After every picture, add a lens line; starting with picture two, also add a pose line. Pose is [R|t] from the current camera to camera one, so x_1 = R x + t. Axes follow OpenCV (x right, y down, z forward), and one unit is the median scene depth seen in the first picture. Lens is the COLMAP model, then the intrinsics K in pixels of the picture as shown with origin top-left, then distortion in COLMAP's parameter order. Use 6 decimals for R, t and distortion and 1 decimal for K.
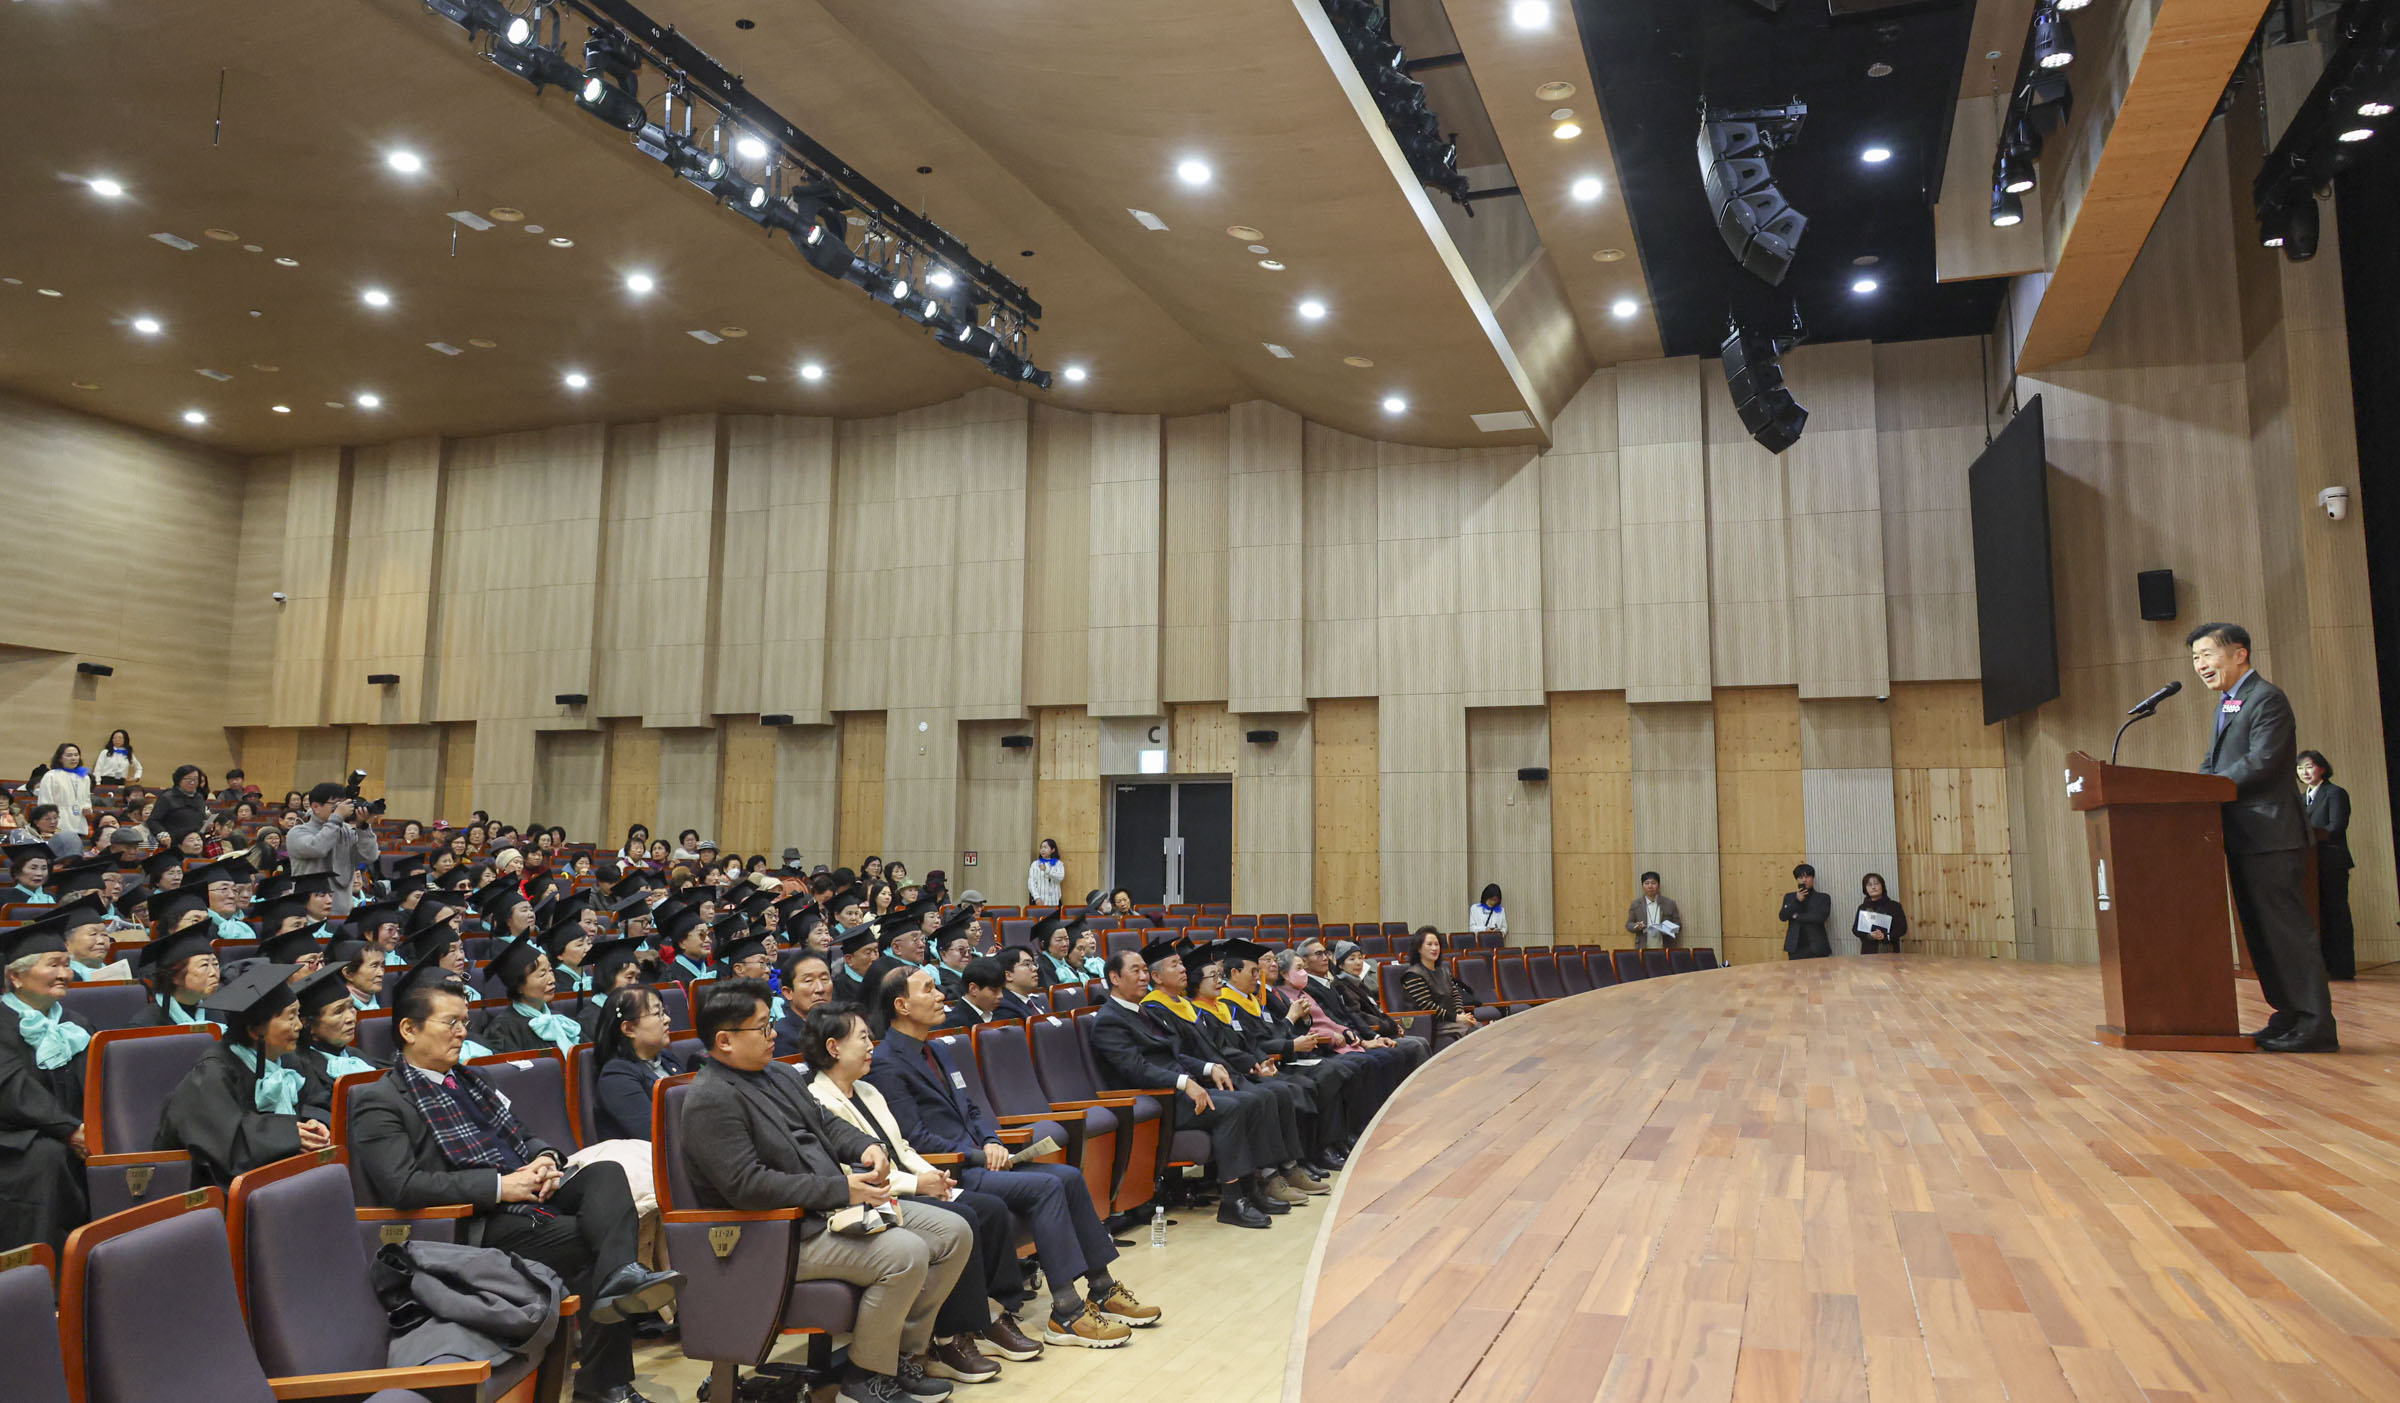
lens RADIAL K [[1738.5, 0, 1200.0], [0, 1738.5, 701.5], [0, 0, 1]] dist [0.021577, 0.001445]
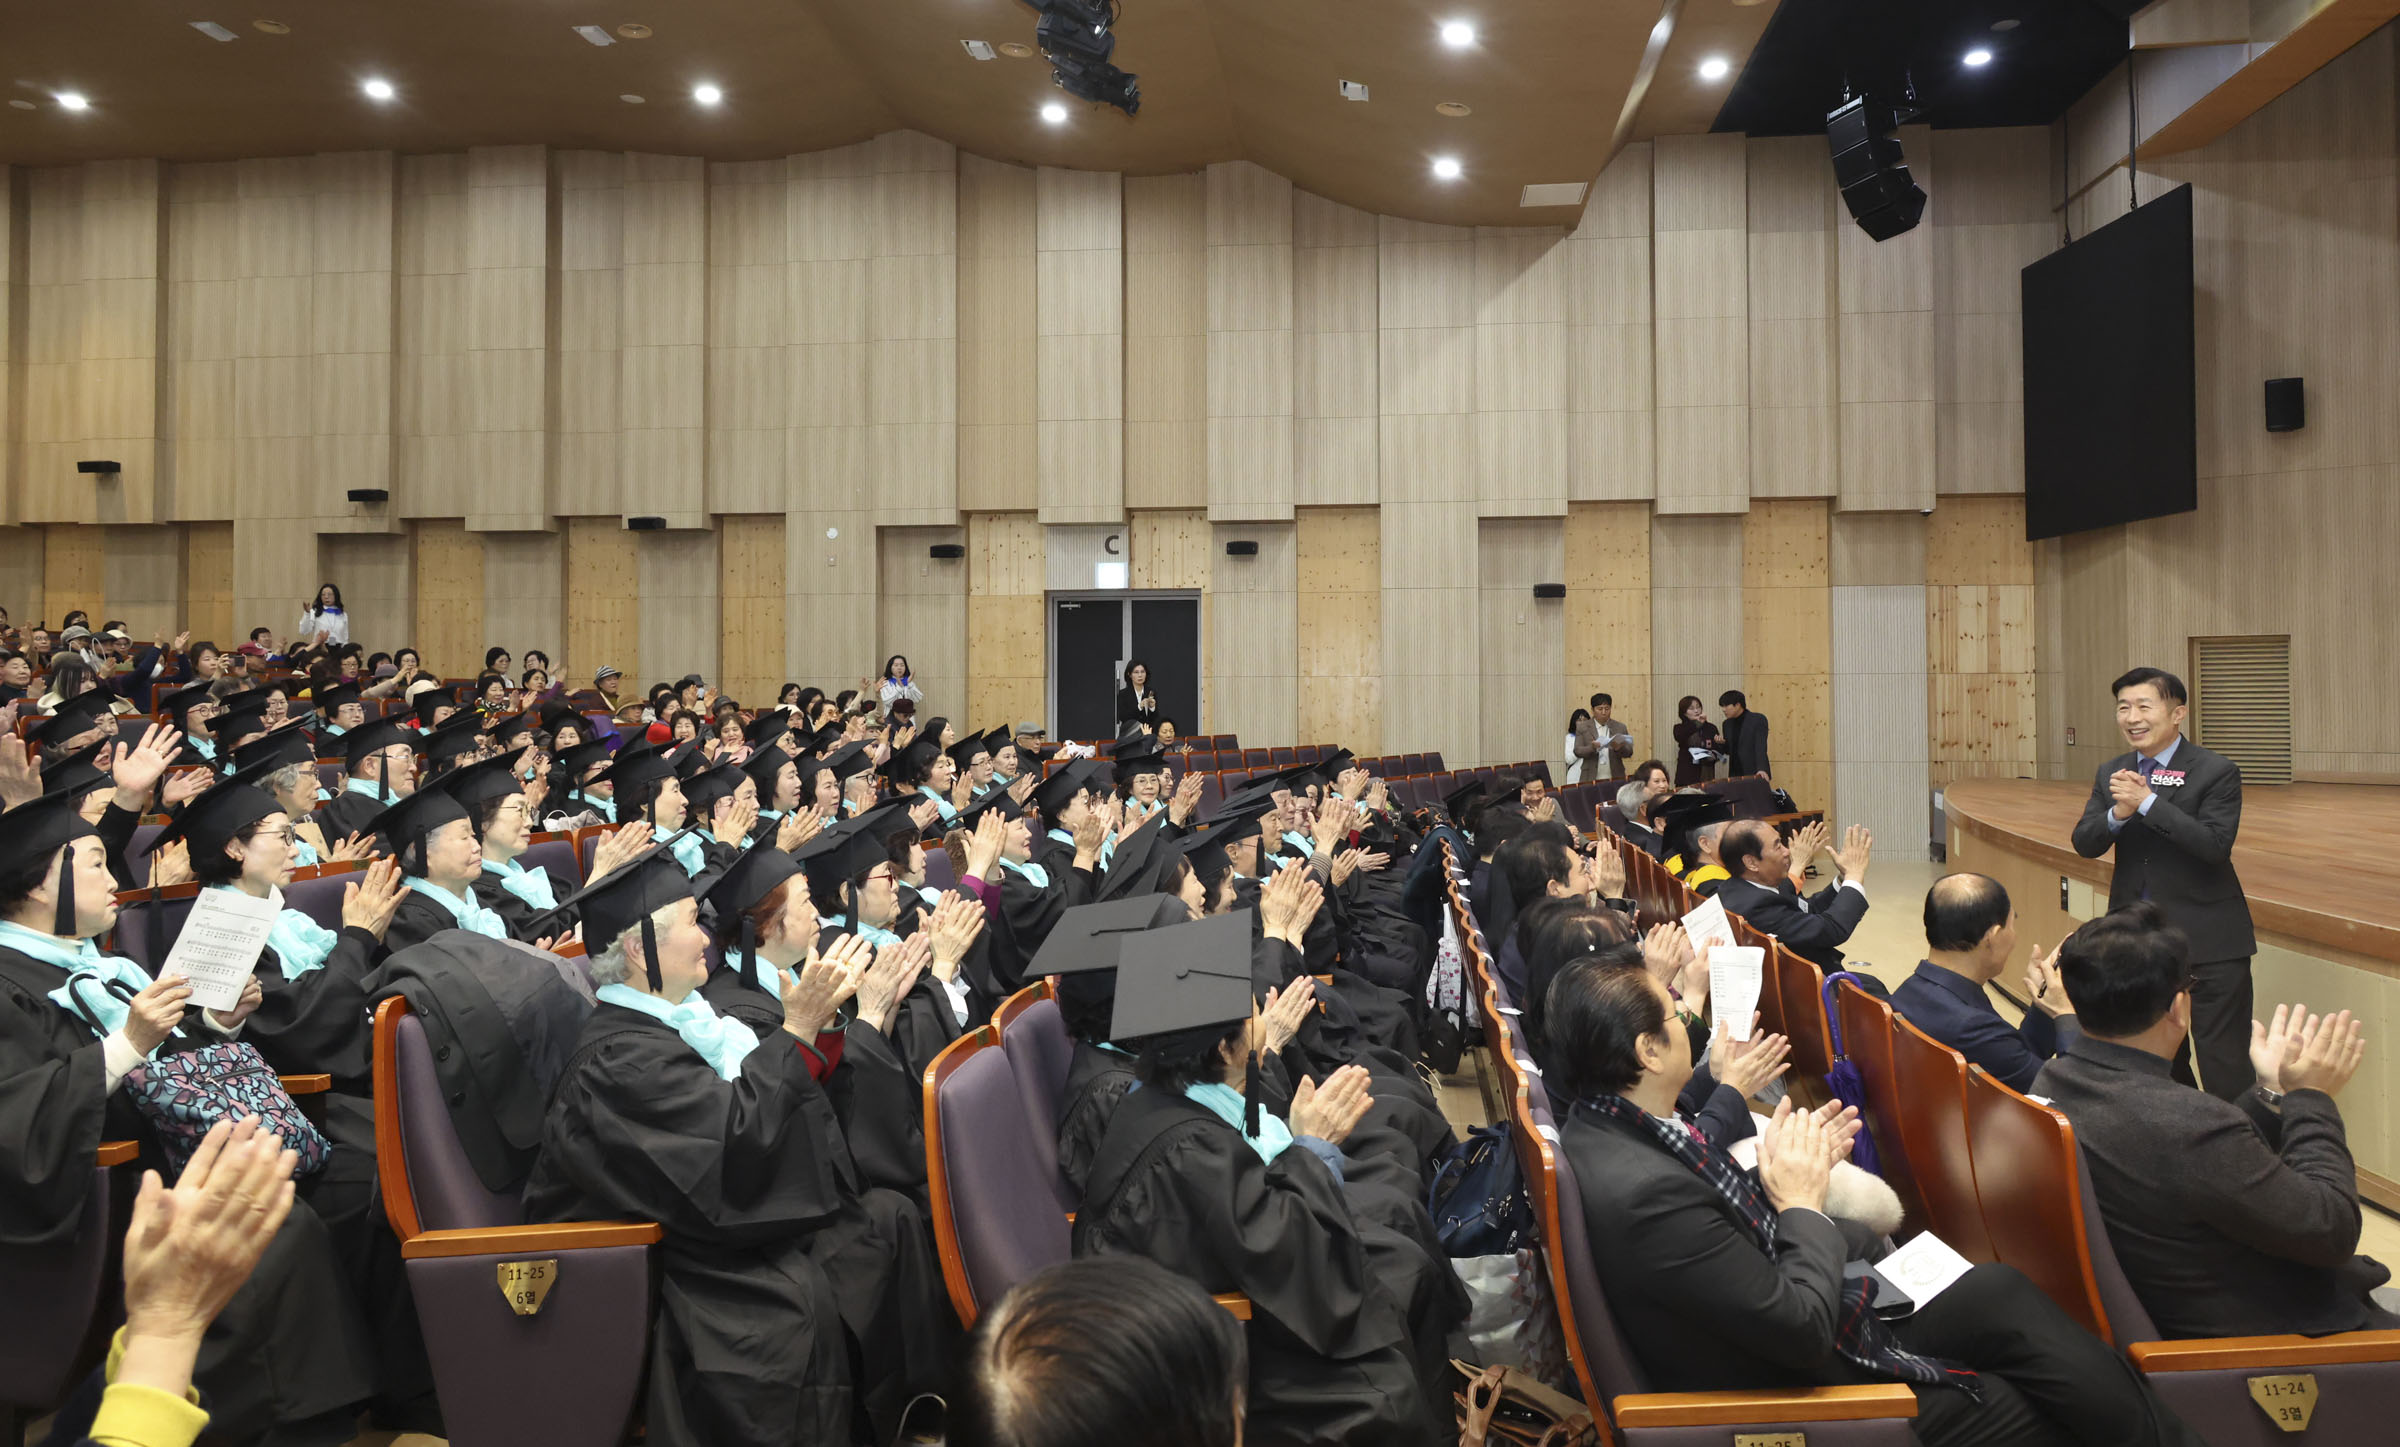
lens RADIAL K [[1720.6, 0, 1200.0], [0, 1720.6, 723.5], [0, 0, 1]] dist [0.007187, 0.004442]
pose [[0.976954, -0.012855, 0.213063, -0.165767], [-0.012146, 0.993219, 0.115621, 0.007387], [-0.213104, -0.115544, 0.970173, 0.126823]]
